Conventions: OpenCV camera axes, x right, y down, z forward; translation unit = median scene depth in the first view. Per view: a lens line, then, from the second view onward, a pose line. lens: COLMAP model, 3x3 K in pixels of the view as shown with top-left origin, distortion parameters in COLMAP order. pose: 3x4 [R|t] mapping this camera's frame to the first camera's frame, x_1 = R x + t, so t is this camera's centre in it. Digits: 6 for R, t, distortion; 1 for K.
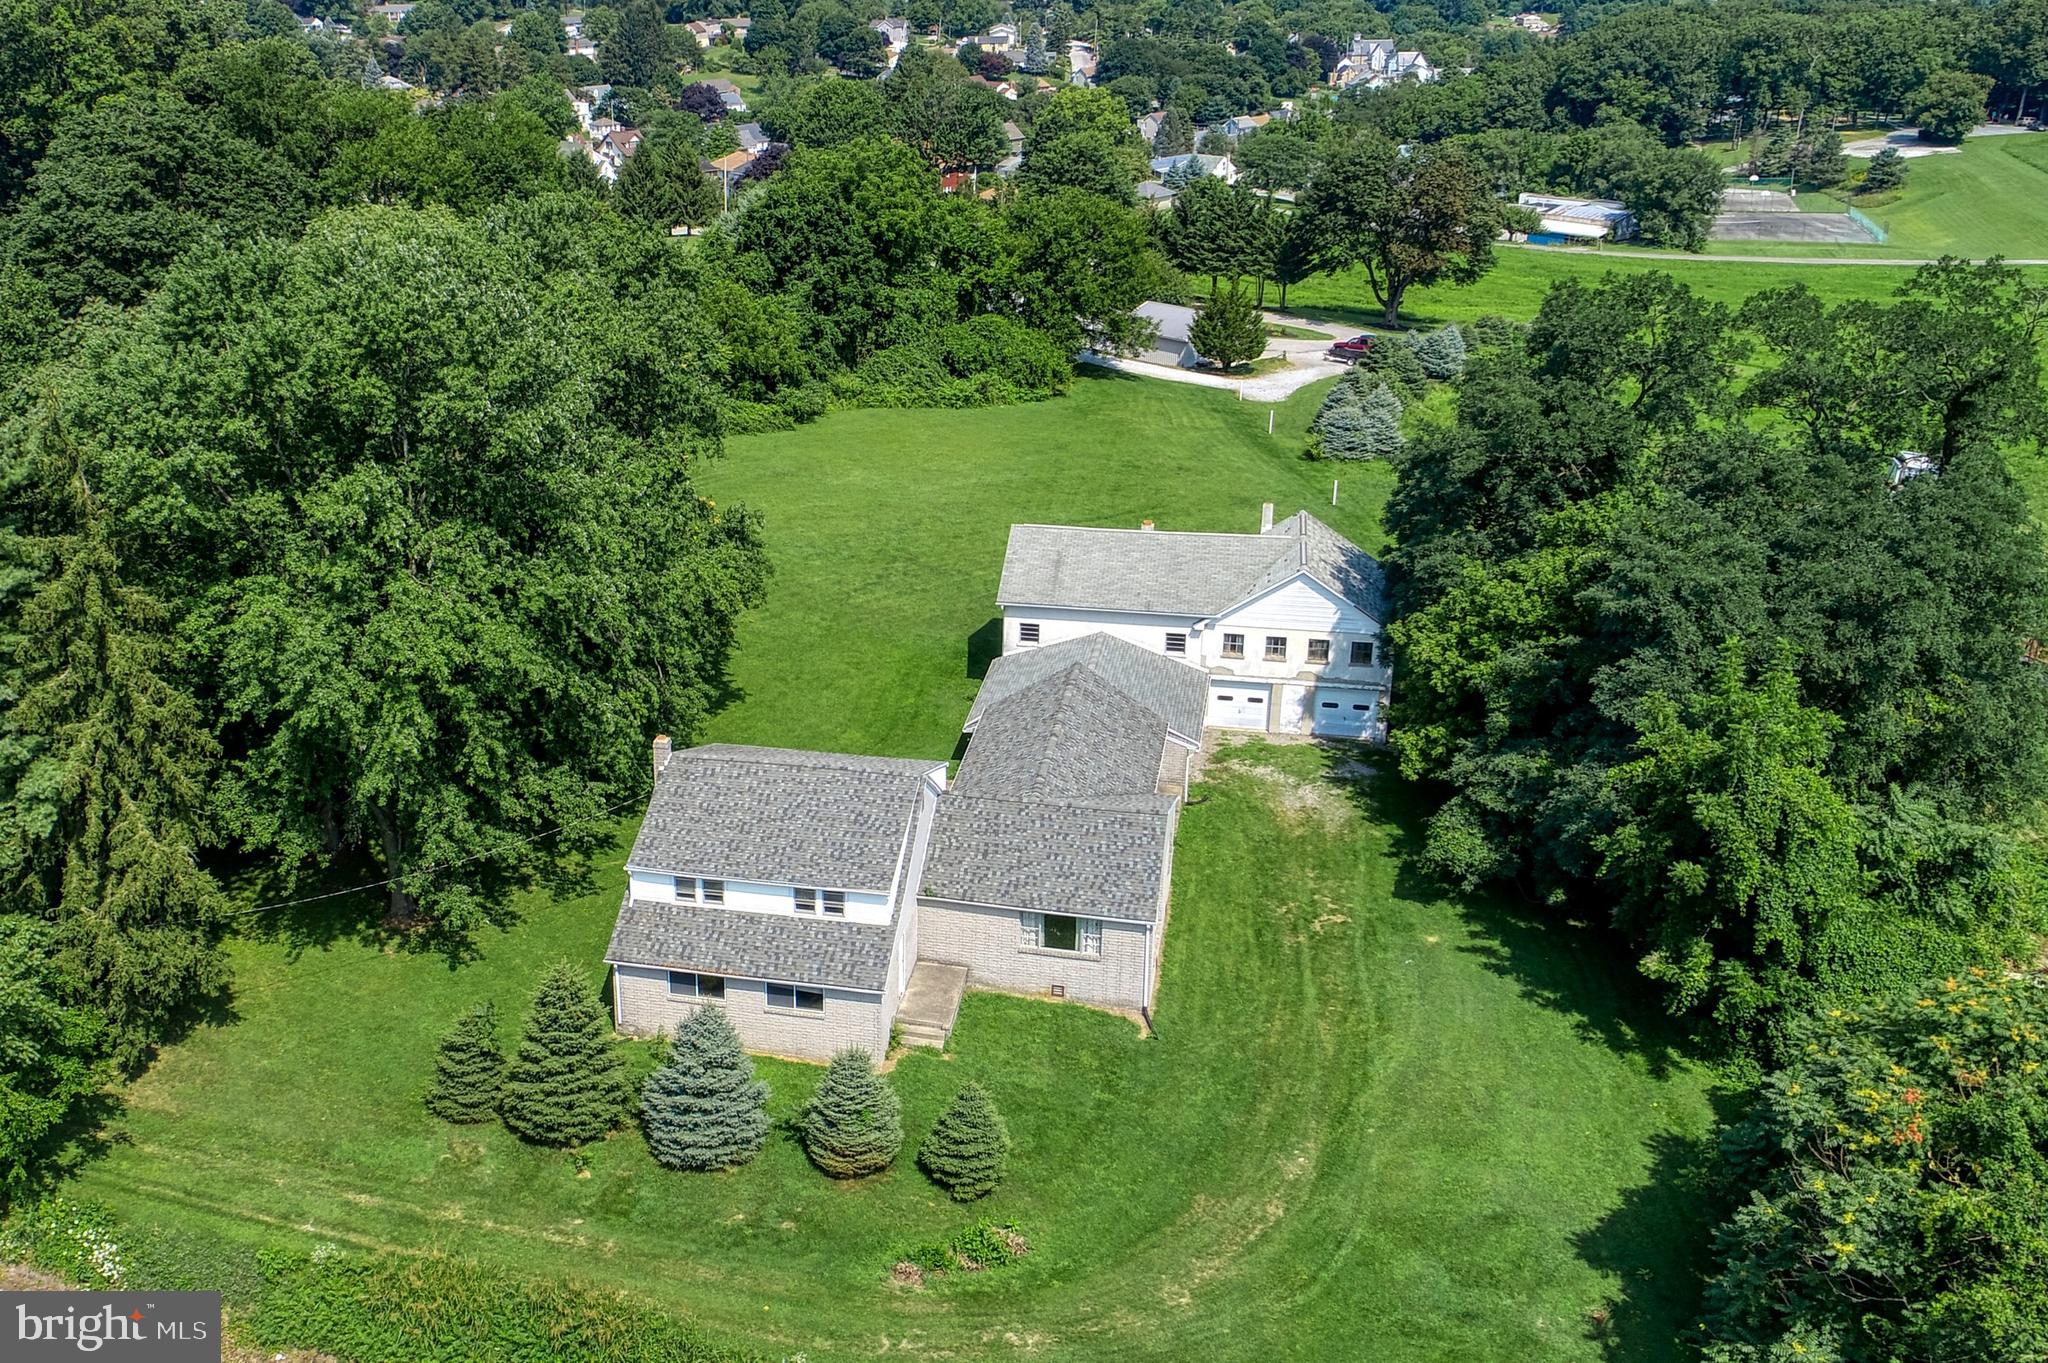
lens RADIAL K [[1249.1, 0, 941.1], [0, 1249.1, 687.1], [0, 0, 1]] dist [-0.001487, 0.000222]
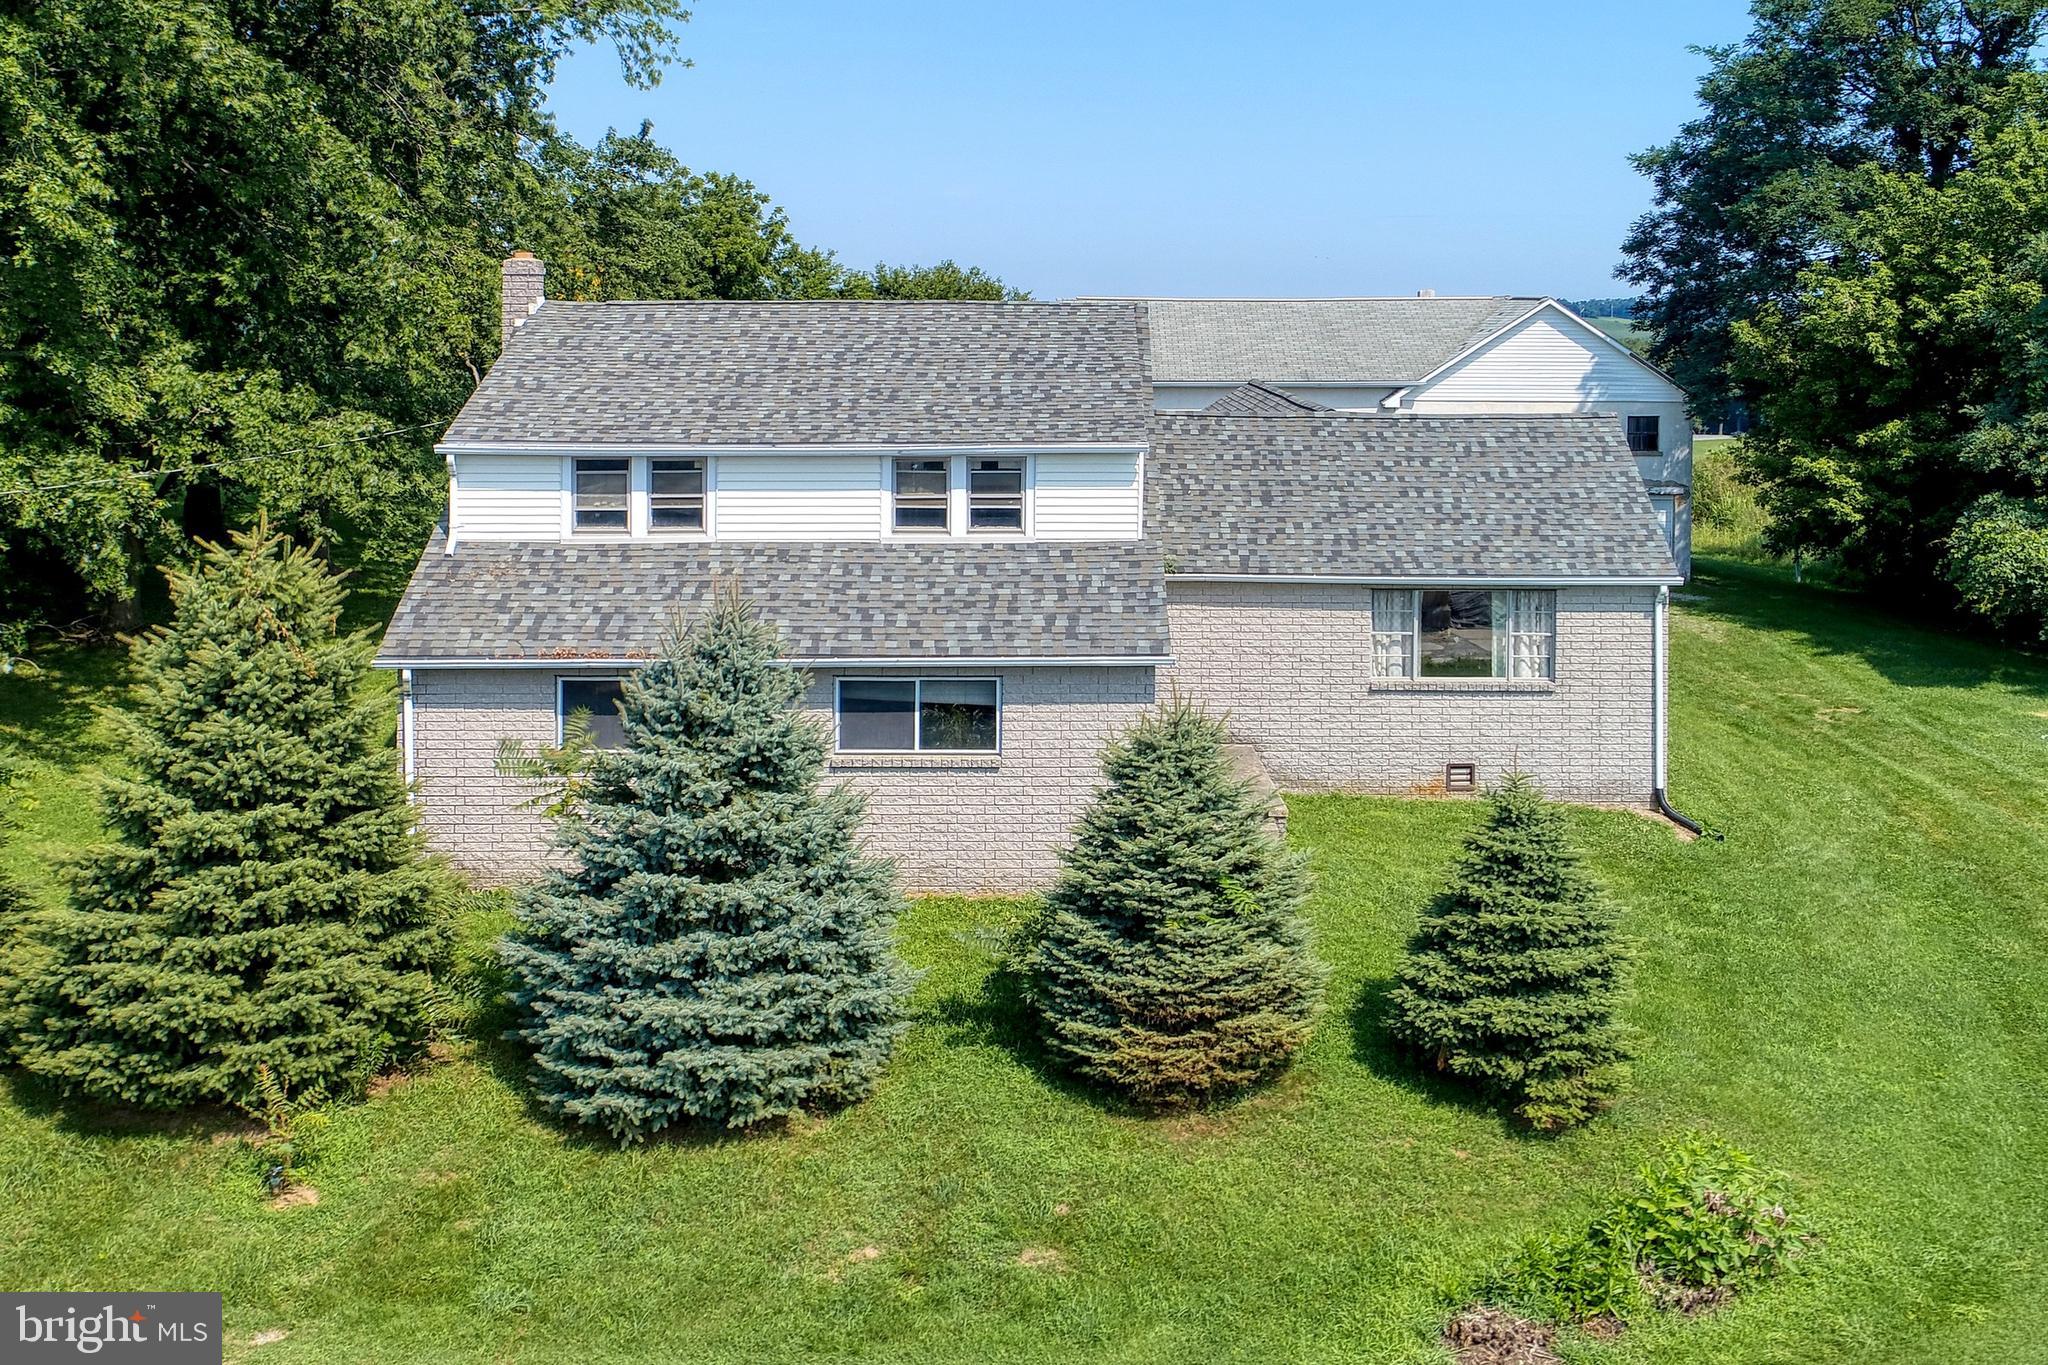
lens RADIAL K [[1417.8, 0, 1024.0], [0, 1417.8, 682.5], [0, 0, 1]] dist [-0.005103, -0.002038]
pose [[0.977133, -0.012527, 0.212259, -0.190010], [0.060360, 0.973537, -0.220415, 0.360623], [-0.203881, 0.228186, 0.952031, 0.628822]]
